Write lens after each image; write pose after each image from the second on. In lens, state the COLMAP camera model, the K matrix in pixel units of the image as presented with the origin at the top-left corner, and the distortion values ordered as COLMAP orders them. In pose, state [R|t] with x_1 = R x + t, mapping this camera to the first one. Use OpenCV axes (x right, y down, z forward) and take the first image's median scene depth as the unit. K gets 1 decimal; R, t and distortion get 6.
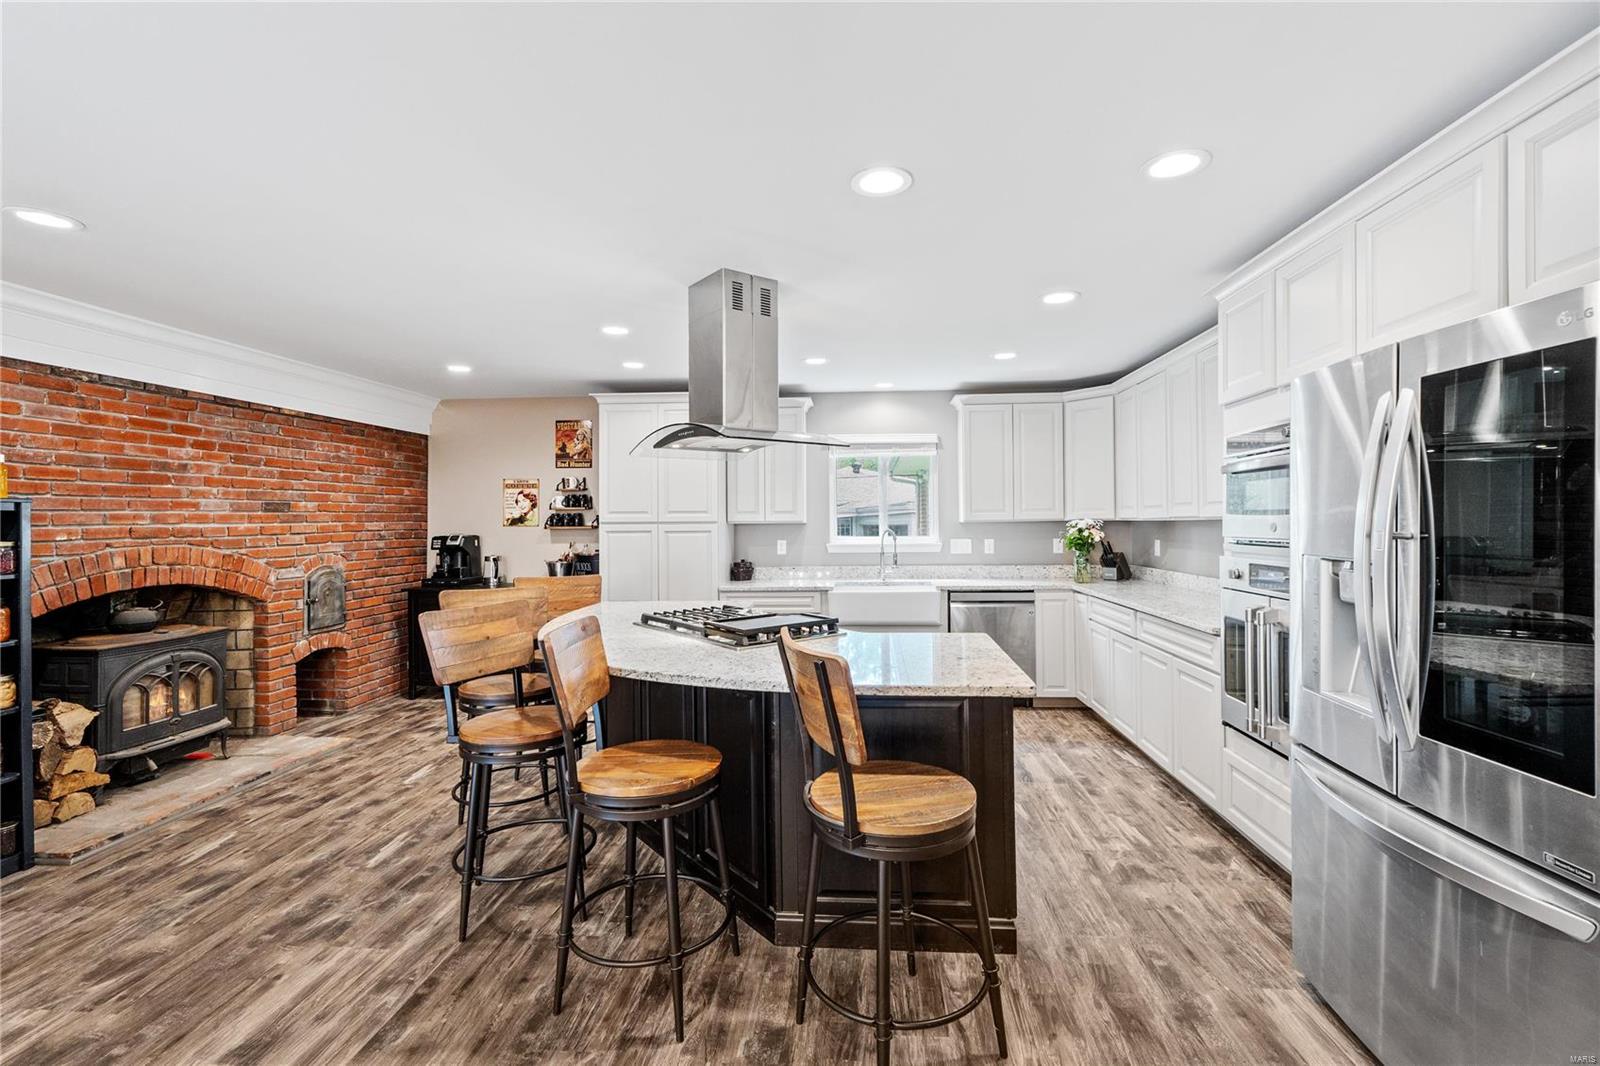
lens RADIAL K [[689.7, 0, 816.7], [0, 689.7, 529.0], [0, 0, 1]] dist [-0.006831, -0.000265]
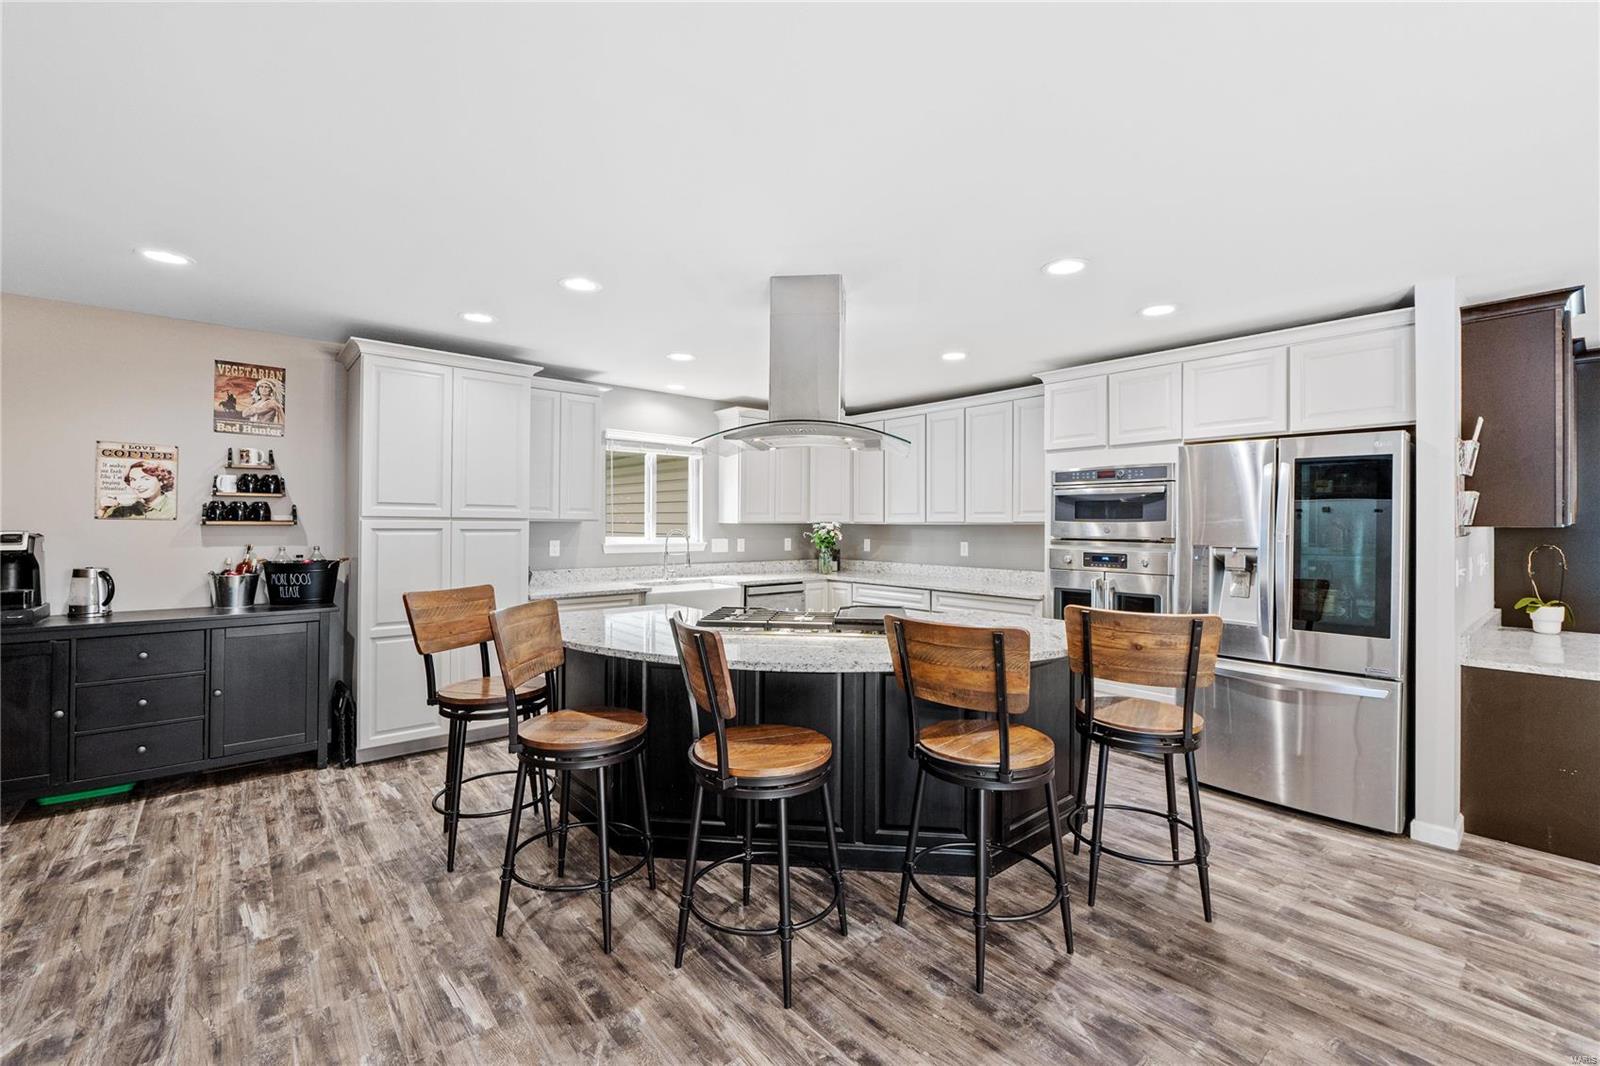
lens RADIAL K [[671.3, 0, 794.1], [0, 671.3, 530.3], [0, 0, 1]] dist [-0.005538, -0.000313]
pose [[0.717252, 0.007332, 0.696775, -0.577291], [-0.005969, 0.999973, -0.004377, 0.006569], [-0.696788, -0.001019, 0.717276, 0.211011]]
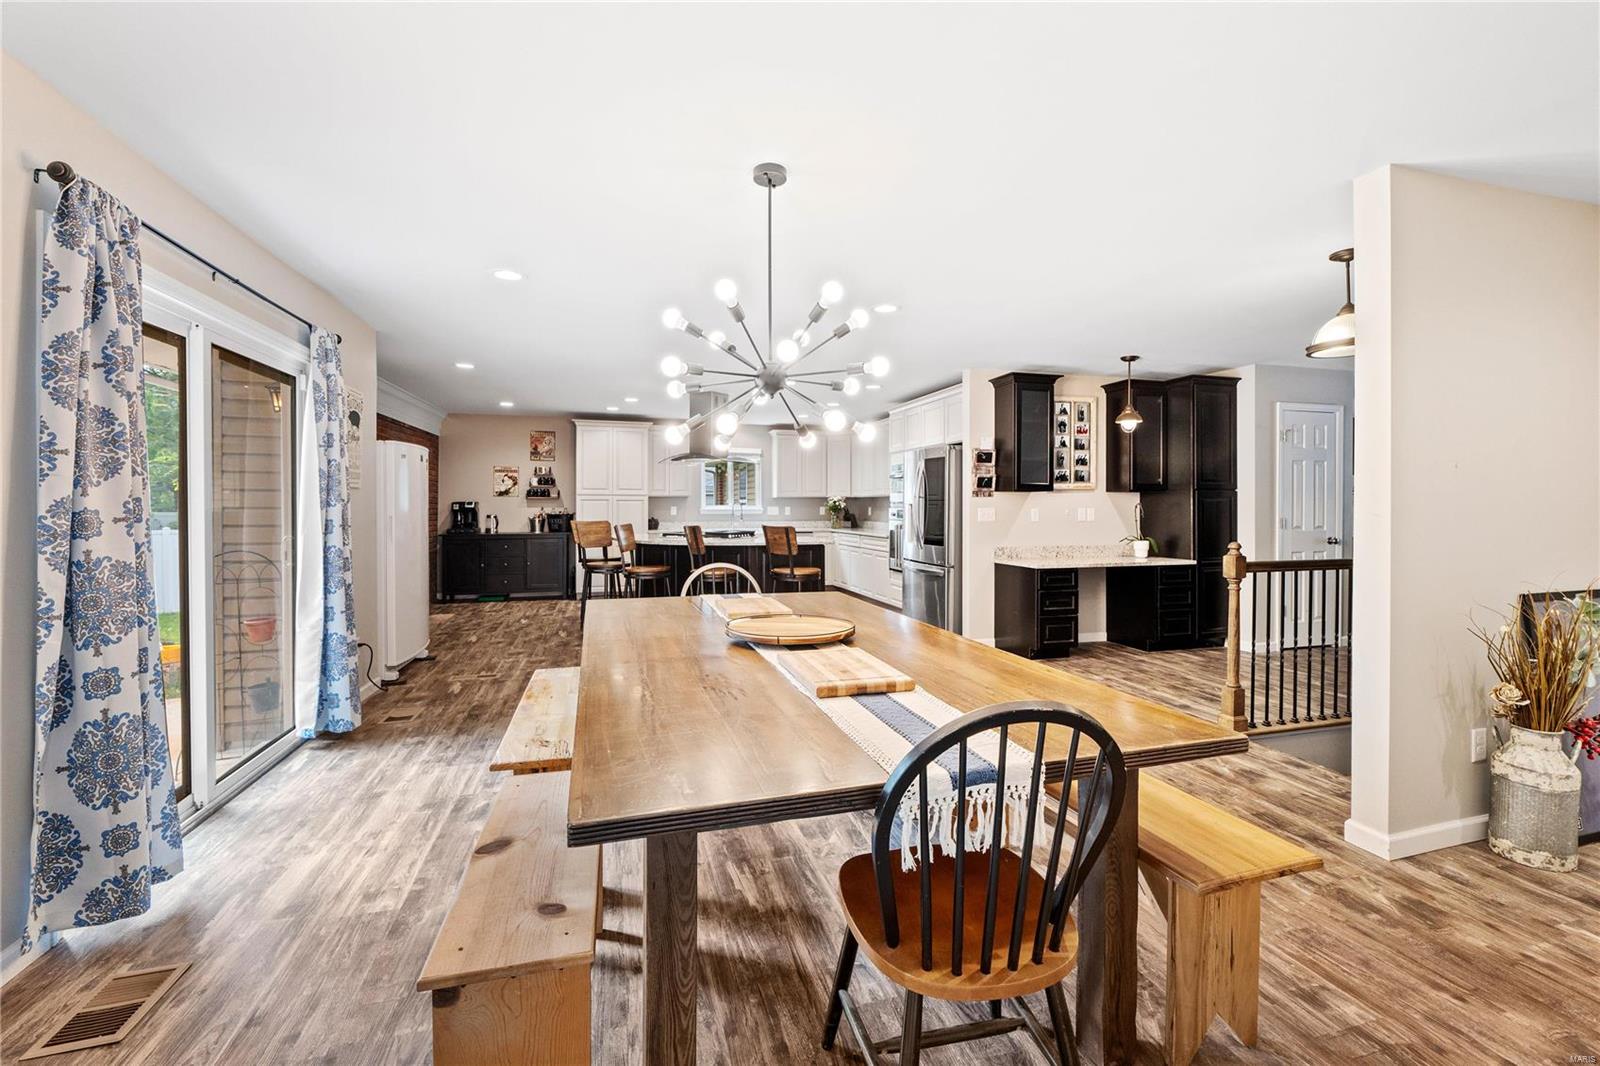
lens RADIAL K [[676.2, 0, 795.5], [0, 676.2, 525.0], [0, 0, 1]] dist [-0.001102, -0.000084]
pose [[0.942717, 0.000987, 0.333592, -0.437271], [-0.007402, 0.999811, 0.017959, 0.038911], [-0.333511, -0.019400, 0.942546, -0.937144]]
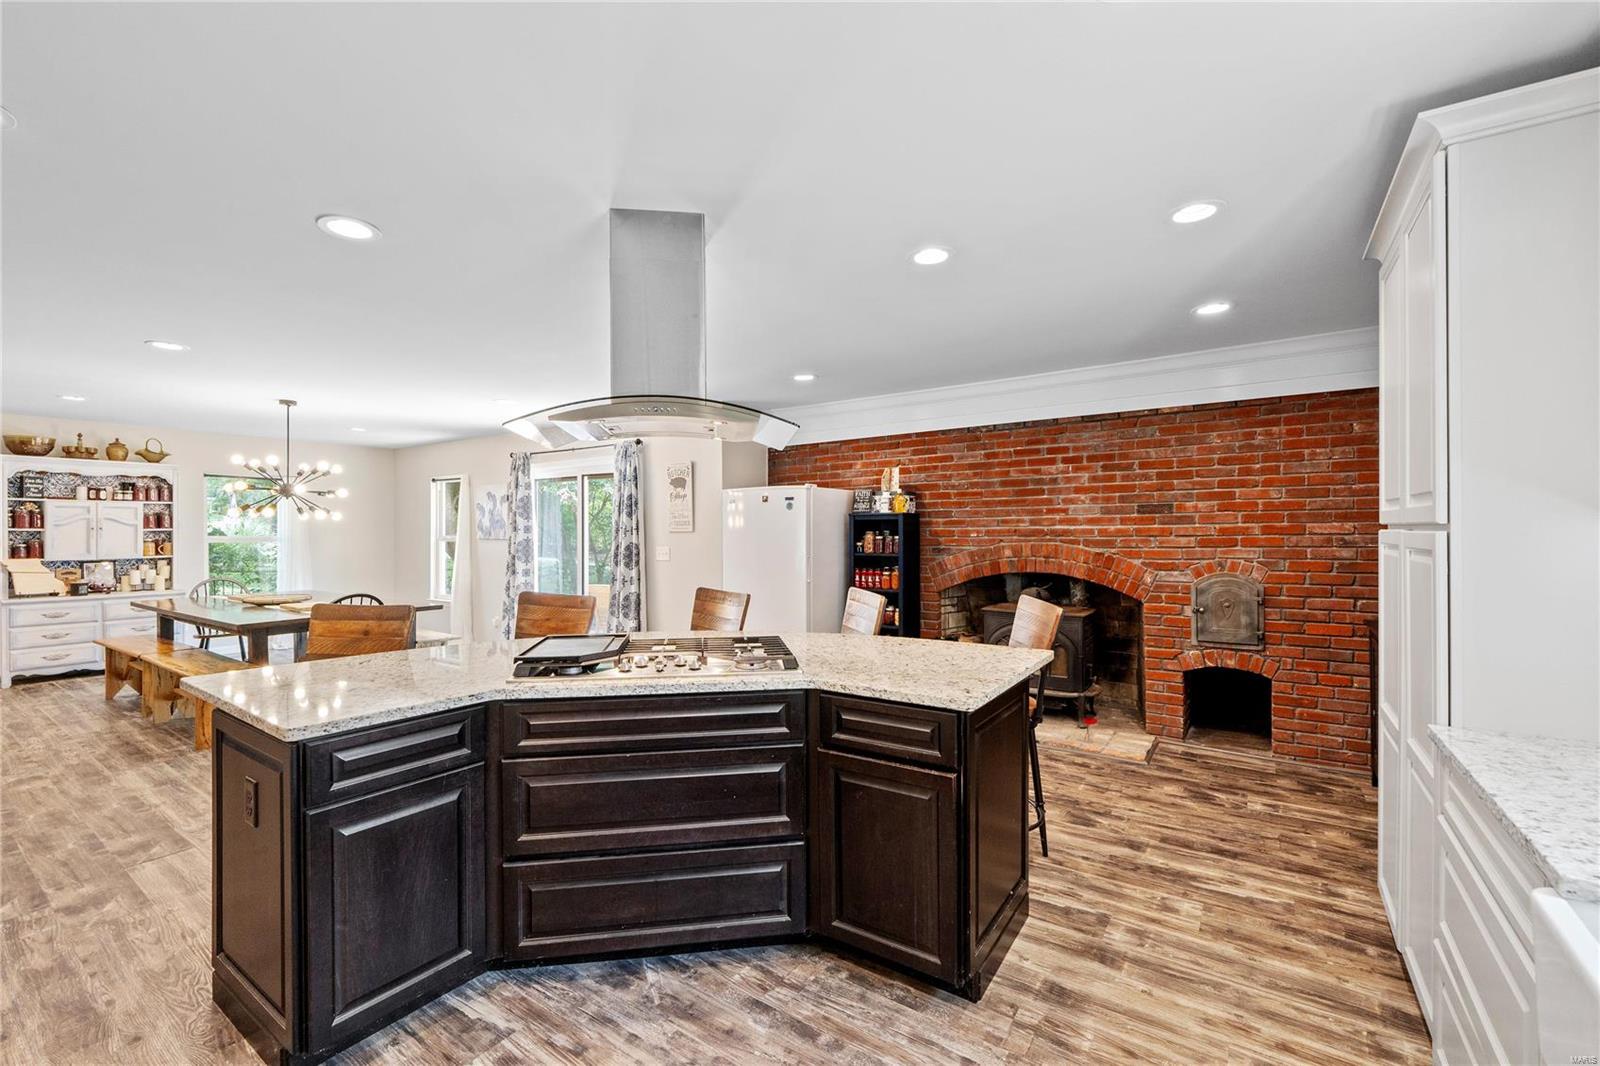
lens RADIAL K [[676.2, 0, 795.5], [0, 676.2, 525.0], [0, 0, 1]] dist [-0.001102, -0.000084]
pose [[-0.509486, 0.003233, -0.860473, 0.336443], [-0.001582, 0.999988, 0.004693, -0.012005], [0.860477, 0.003752, -0.509475, 1.073206]]
